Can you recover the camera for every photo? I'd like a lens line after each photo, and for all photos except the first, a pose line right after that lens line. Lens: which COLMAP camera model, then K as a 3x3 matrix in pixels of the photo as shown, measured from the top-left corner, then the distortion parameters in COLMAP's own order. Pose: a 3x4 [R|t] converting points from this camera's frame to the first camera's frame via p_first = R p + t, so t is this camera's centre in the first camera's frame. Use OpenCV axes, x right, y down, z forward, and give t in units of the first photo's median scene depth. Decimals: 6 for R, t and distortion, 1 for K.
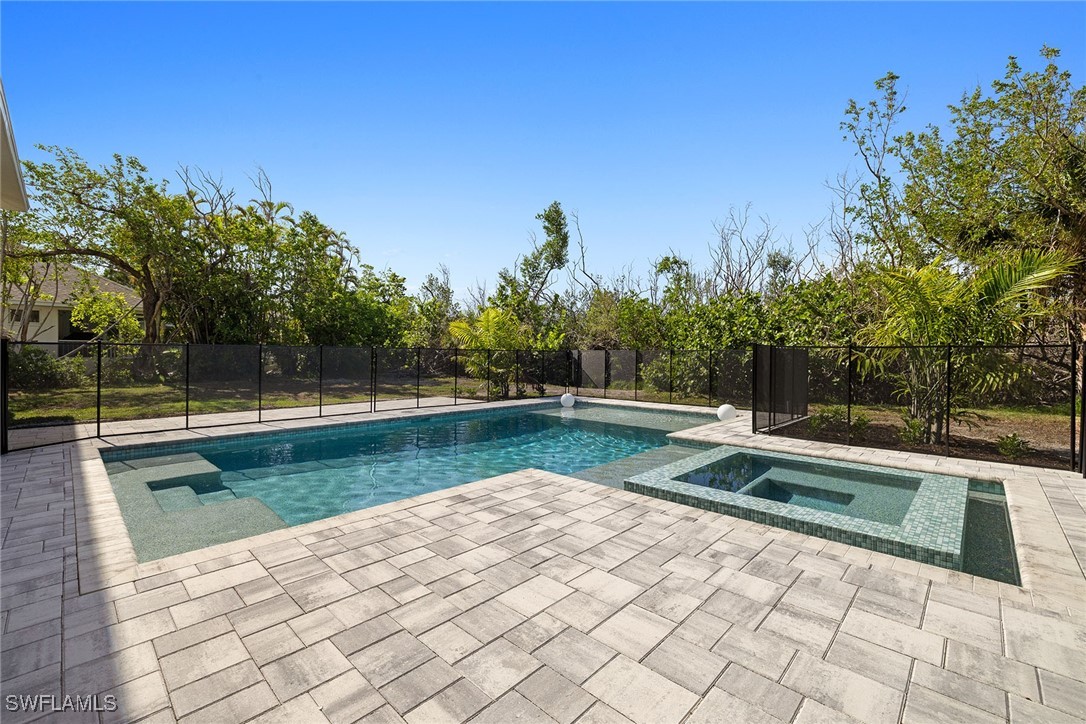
lens RADIAL K [[456.1, 0, 537.6], [0, 456.1, 358.5], [0, 0, 1]] dist [-0.004315, -0.000329]
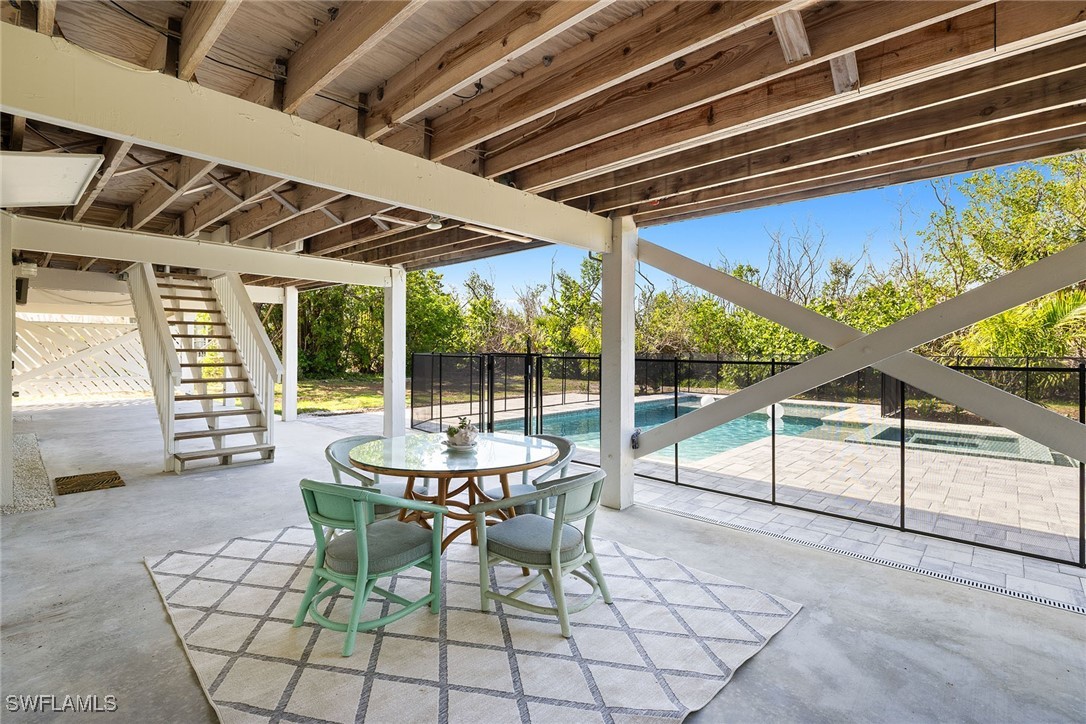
lens RADIAL K [[502.5, 0, 548.0], [0, 502.5, 359.5], [0, 0, 1]] dist [0.003392, 0.000256]
pose [[0.999437, -0.001065, 0.033542, -0.323350], [0.000747, 0.999955, 0.009508, -0.015142], [-0.033551, -0.009477, 0.999392, -0.272974]]
